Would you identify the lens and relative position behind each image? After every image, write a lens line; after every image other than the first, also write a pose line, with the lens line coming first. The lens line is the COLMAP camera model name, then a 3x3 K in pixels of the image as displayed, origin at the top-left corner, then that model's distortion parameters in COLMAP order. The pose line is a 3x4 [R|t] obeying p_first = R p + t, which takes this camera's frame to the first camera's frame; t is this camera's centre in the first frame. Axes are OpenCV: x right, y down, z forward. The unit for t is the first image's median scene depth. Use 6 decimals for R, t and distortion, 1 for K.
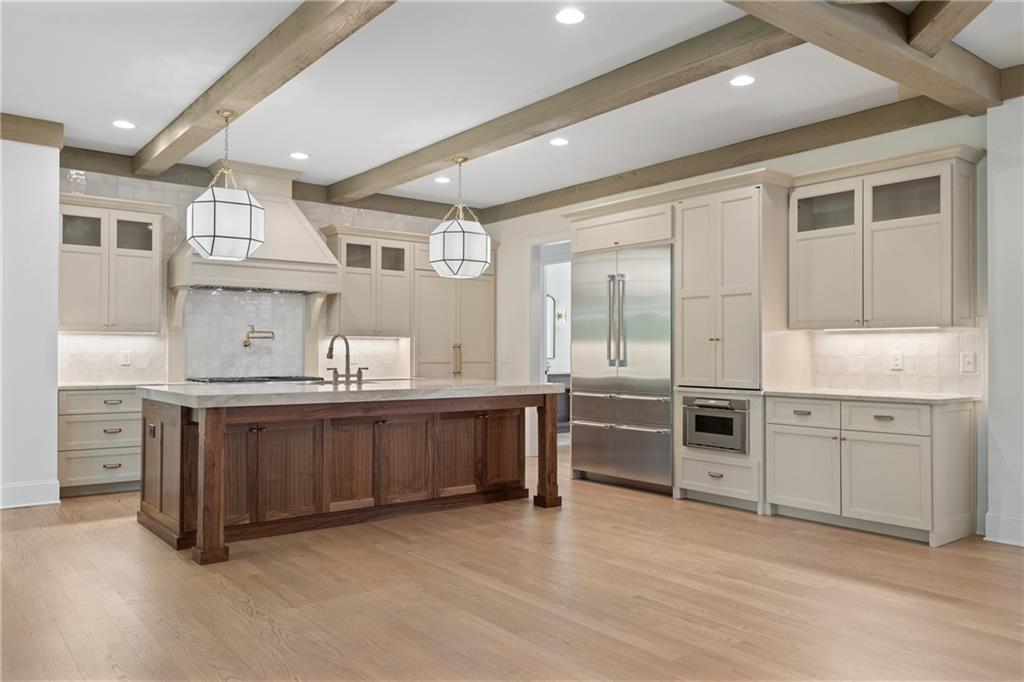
lens RADIAL K [[756.5, 0, 510.6], [0, 756.5, 349.7], [0, 0, 1]] dist [0.013156, 0.001480]
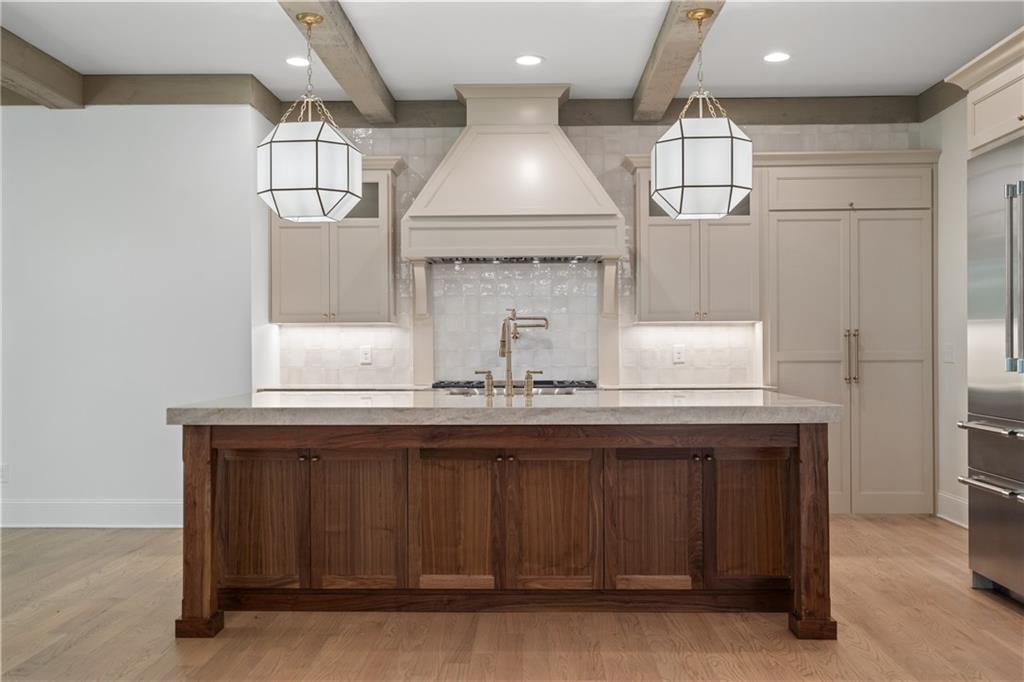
lens RADIAL K [[1039.5, 0, 510.1], [0, 1039.5, 336.1], [0, 0, 1]] dist [0.032834, 0.000000]
pose [[0.769536, -0.010806, -0.638512, 0.367167], [0.009336, 0.999940, -0.005672, -0.001410], [0.638536, -0.001596, 0.769591, 0.309731]]
